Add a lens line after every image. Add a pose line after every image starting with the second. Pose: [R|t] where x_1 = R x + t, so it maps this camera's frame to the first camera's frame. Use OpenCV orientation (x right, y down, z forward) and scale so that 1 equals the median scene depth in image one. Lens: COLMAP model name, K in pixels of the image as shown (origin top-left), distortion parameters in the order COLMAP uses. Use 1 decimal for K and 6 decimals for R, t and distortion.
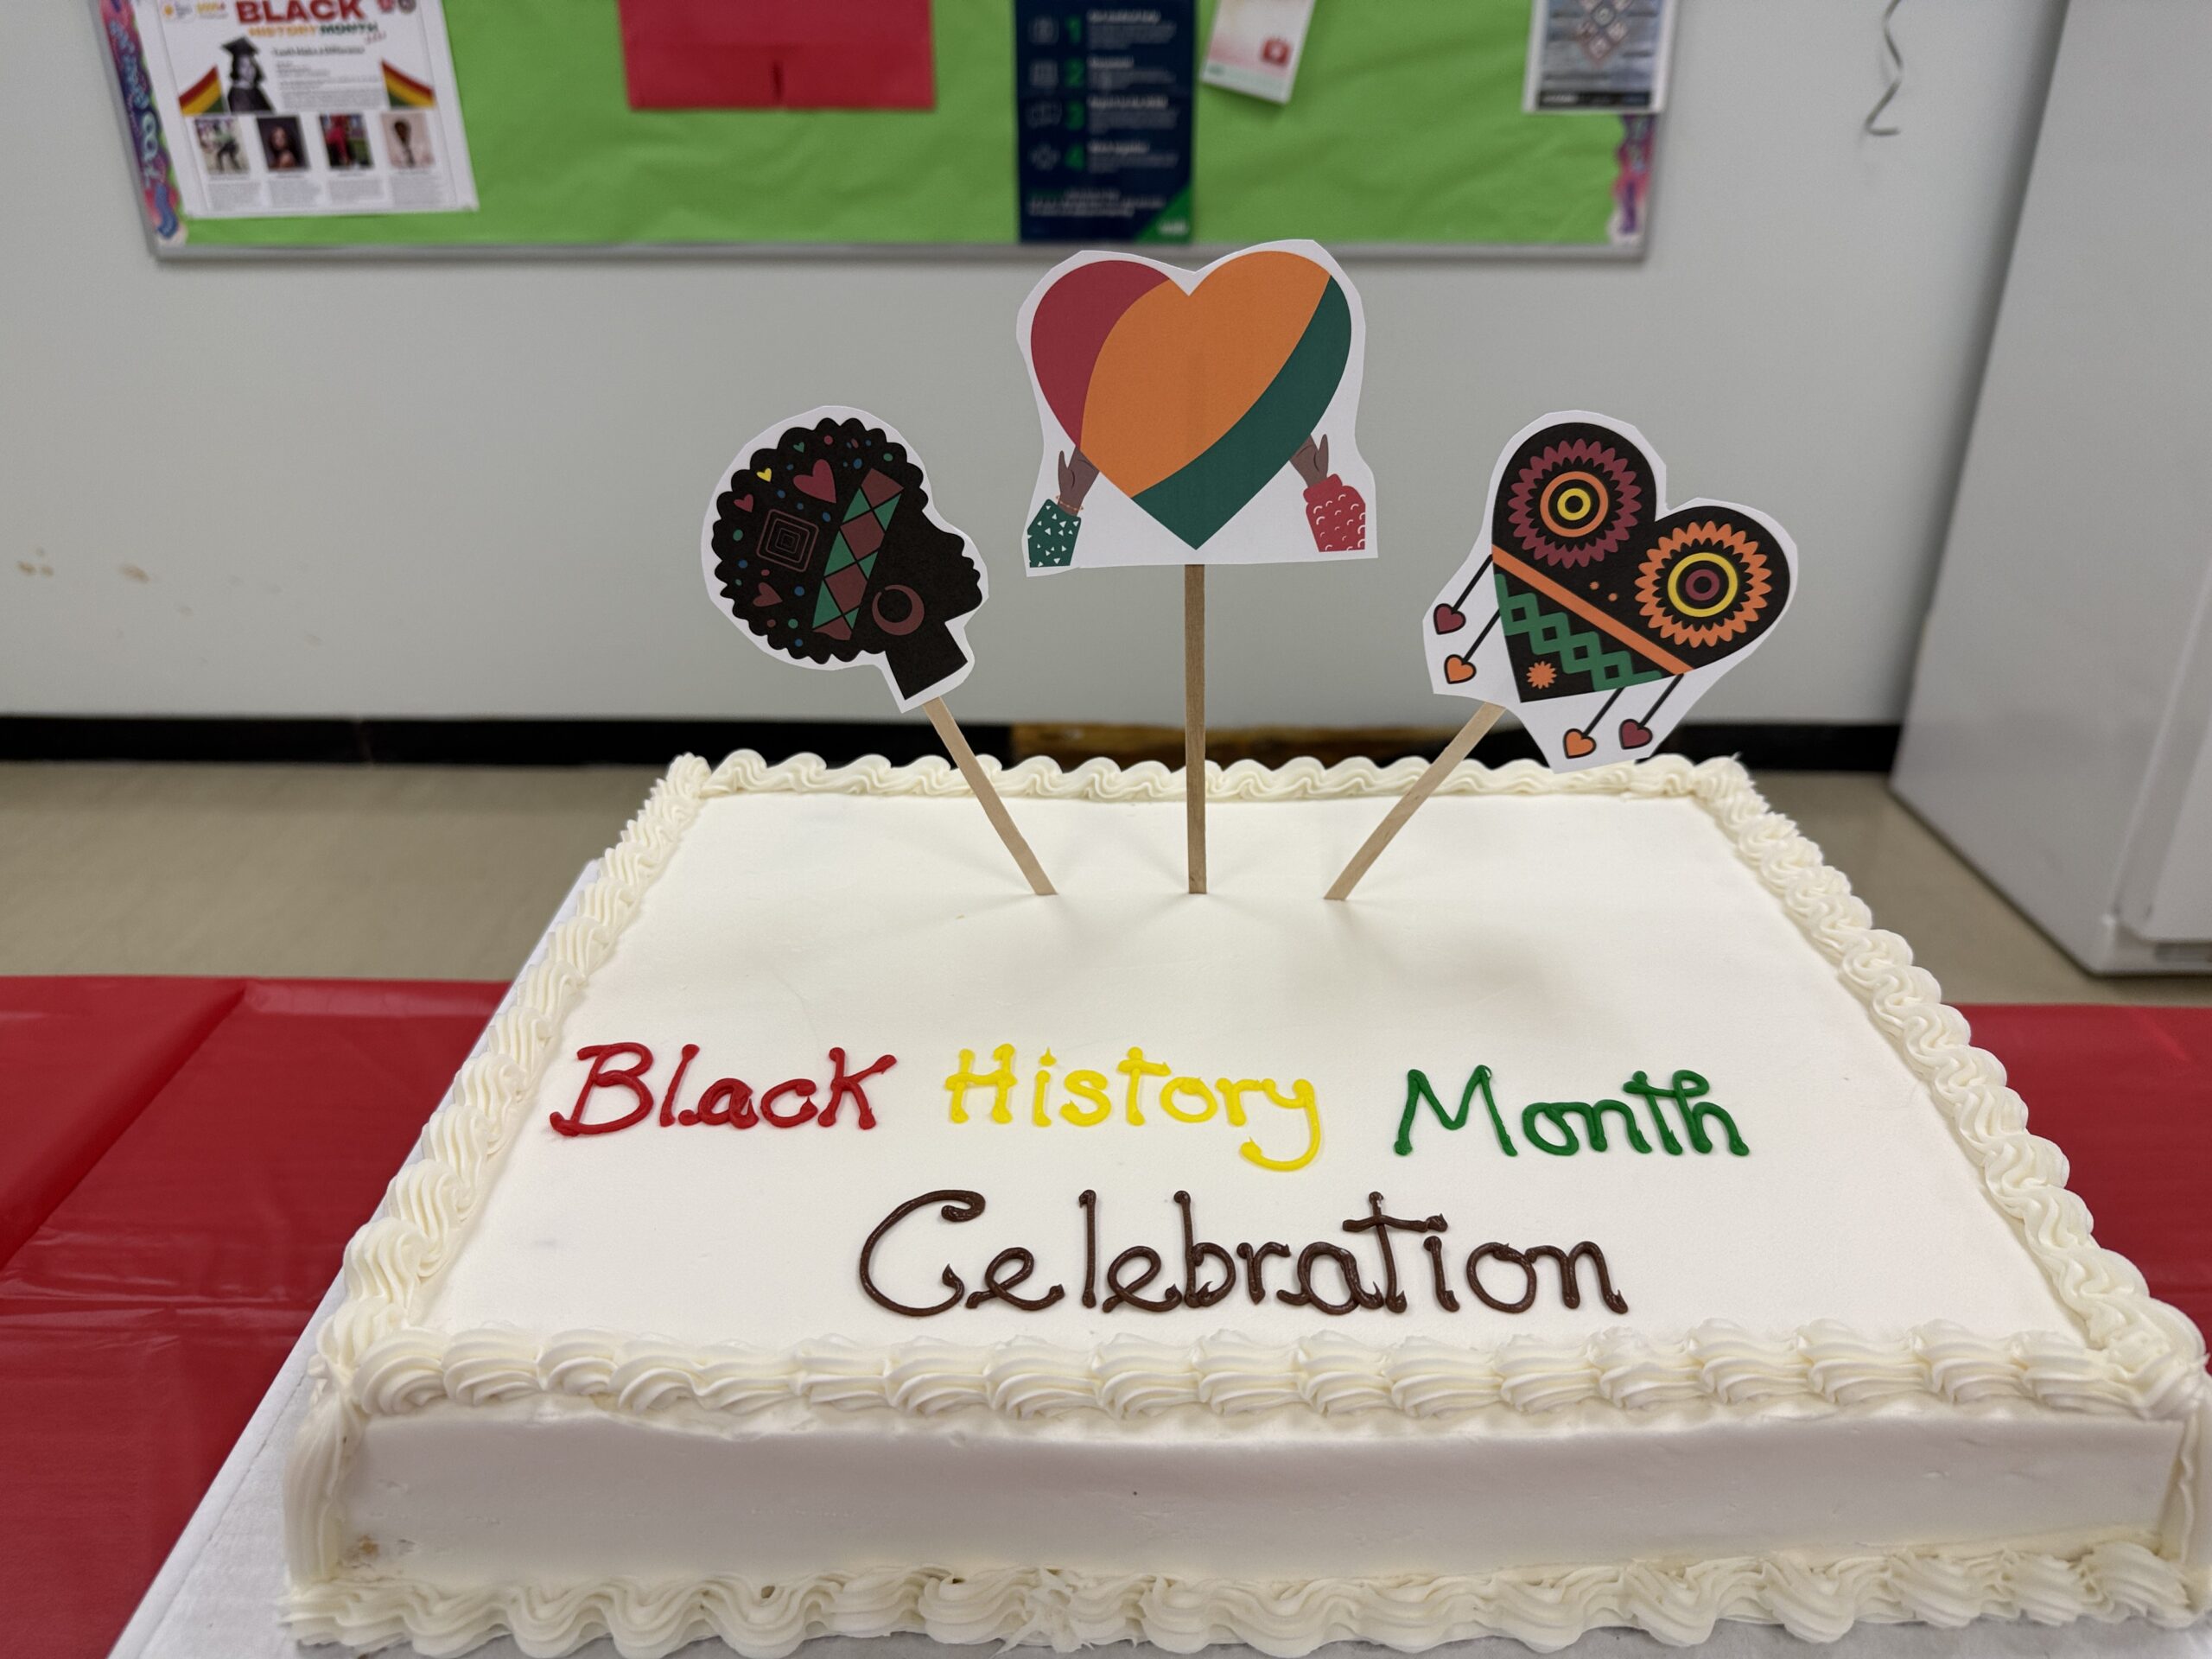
lens RADIAL K [[1581.0, 0, 1102.9], [0, 1581.0, 830.1], [0, 0, 1]] dist [0.028838, -0.030405]
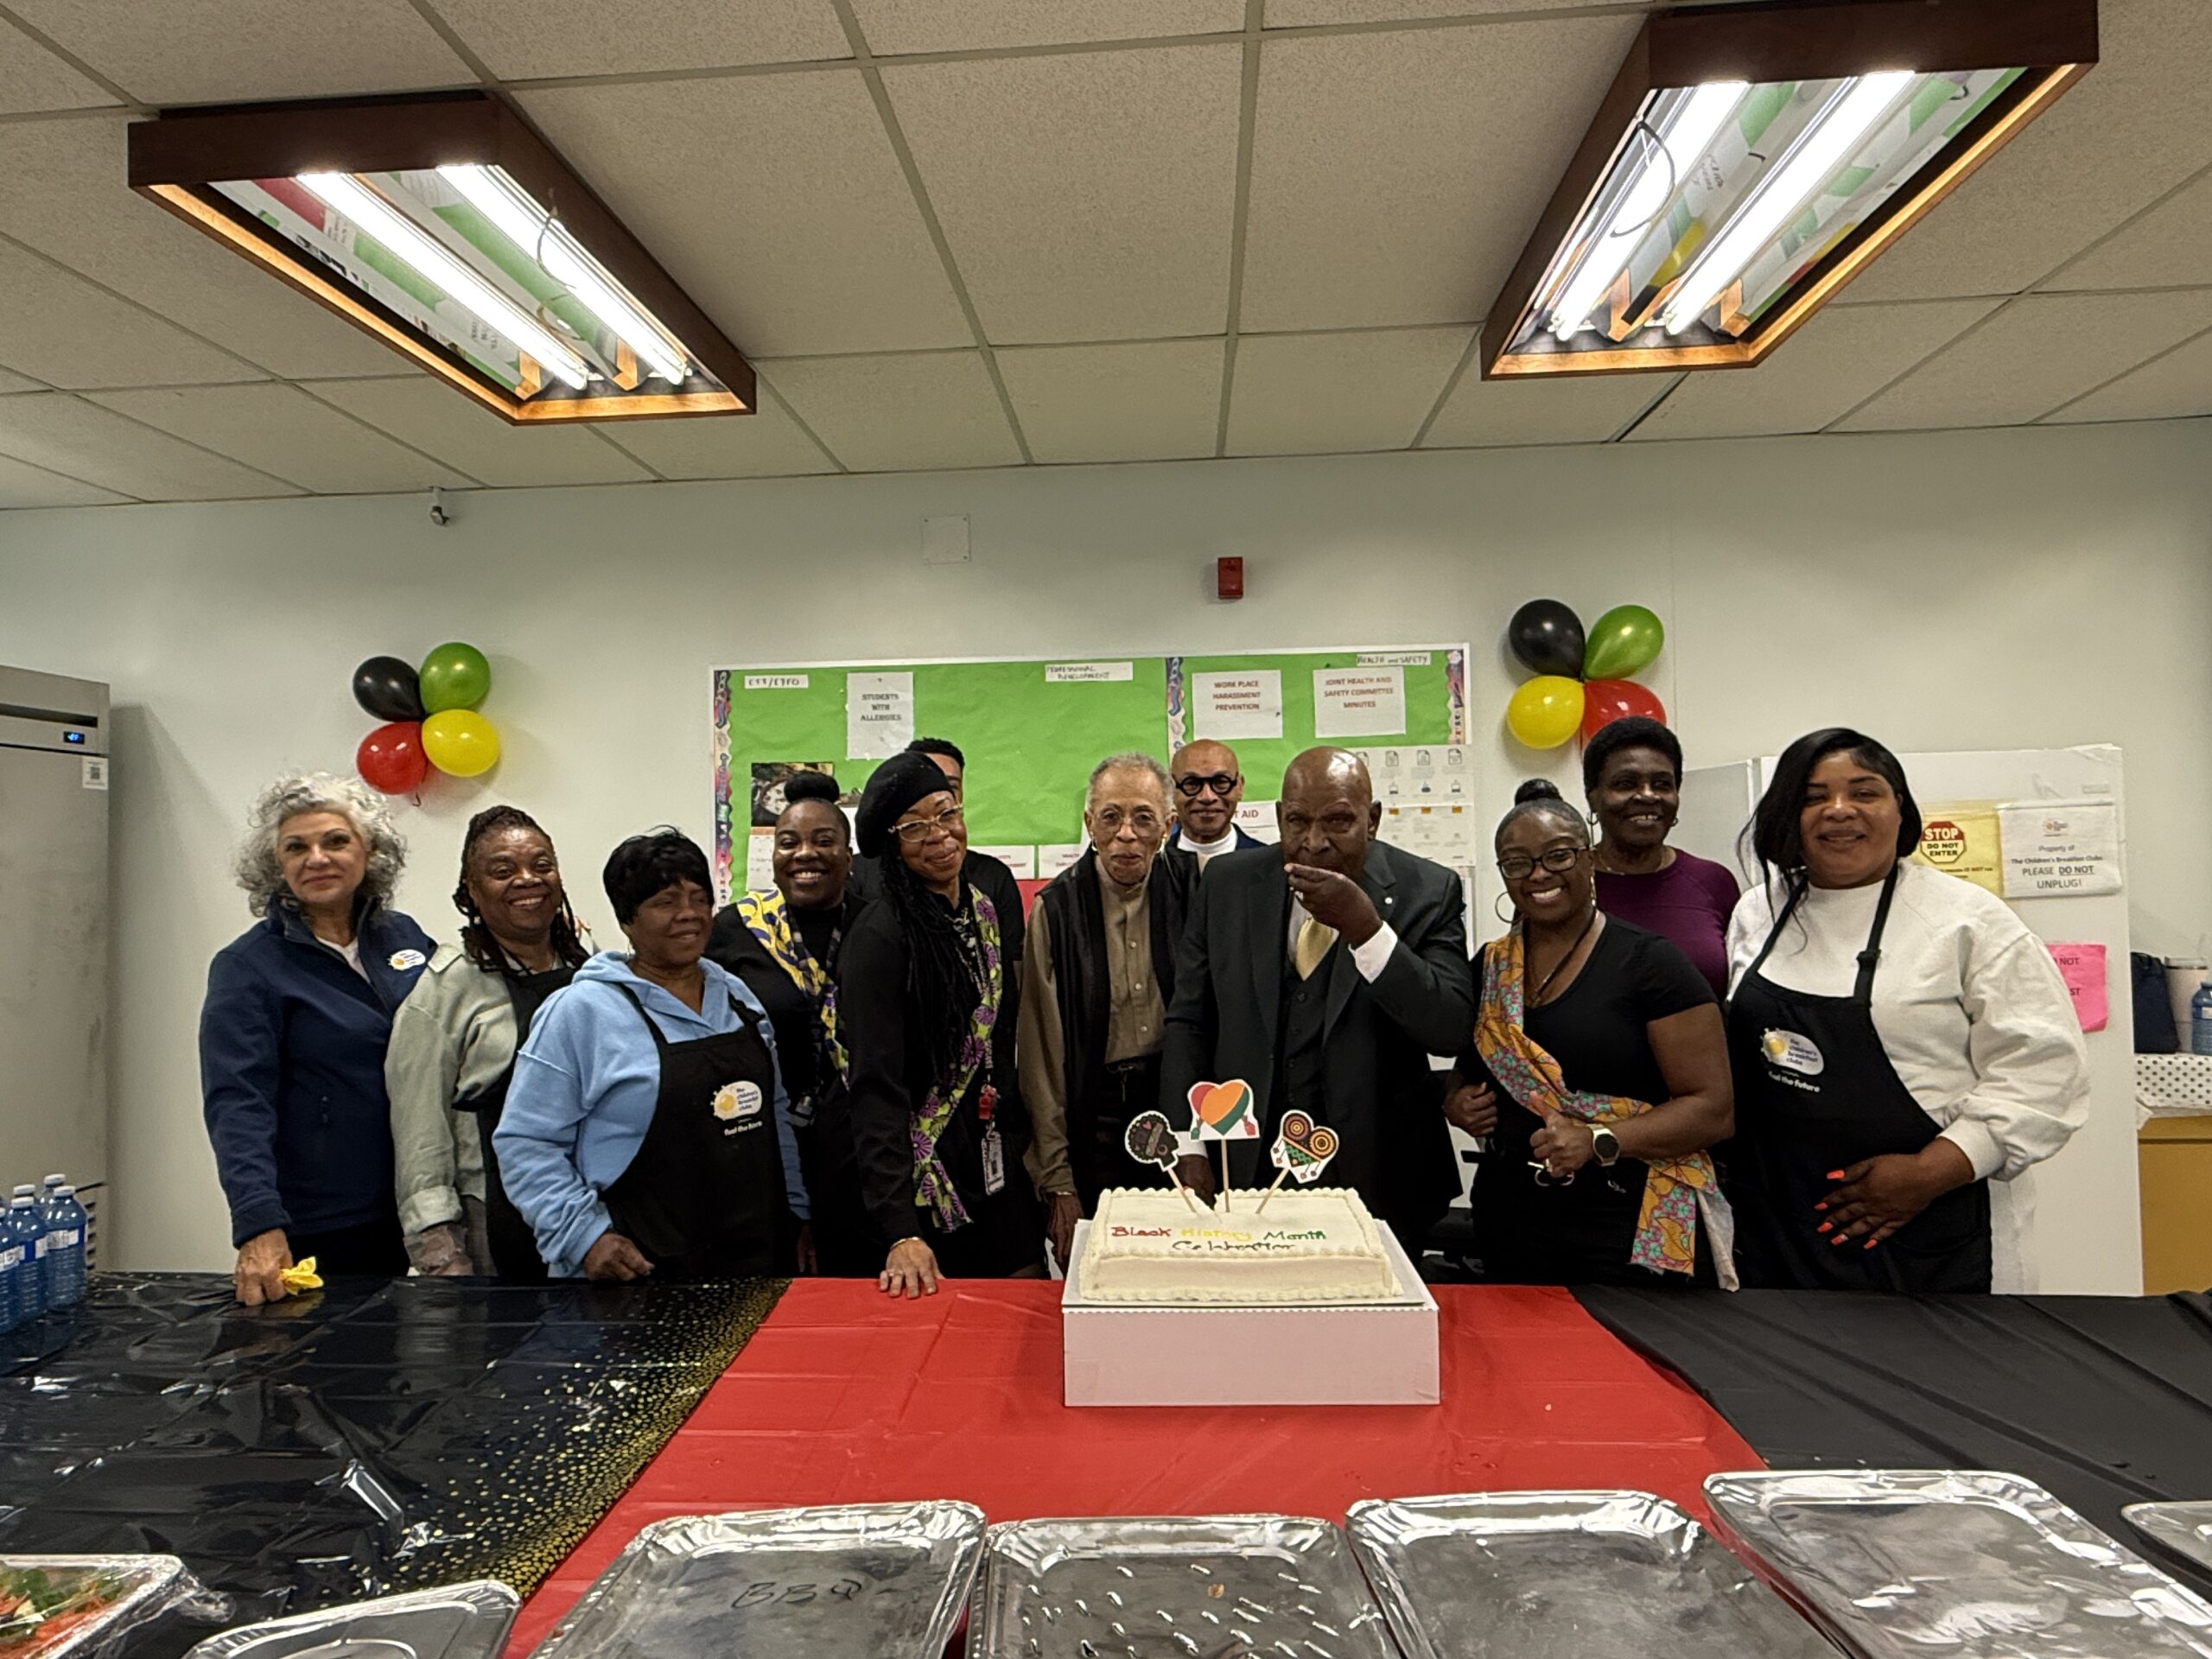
lens RADIAL K [[1354.9, 0, 1105.8], [0, 1354.9, 828.3], [0, 0, 1]] dist [0.001143, 0.000039]
pose [[0.999431, -0.012771, -0.031220, -0.186456], [-0.003211, 0.885336, -0.464940, 1.042995], [0.033578, 0.464776, 0.884792, -3.572888]]
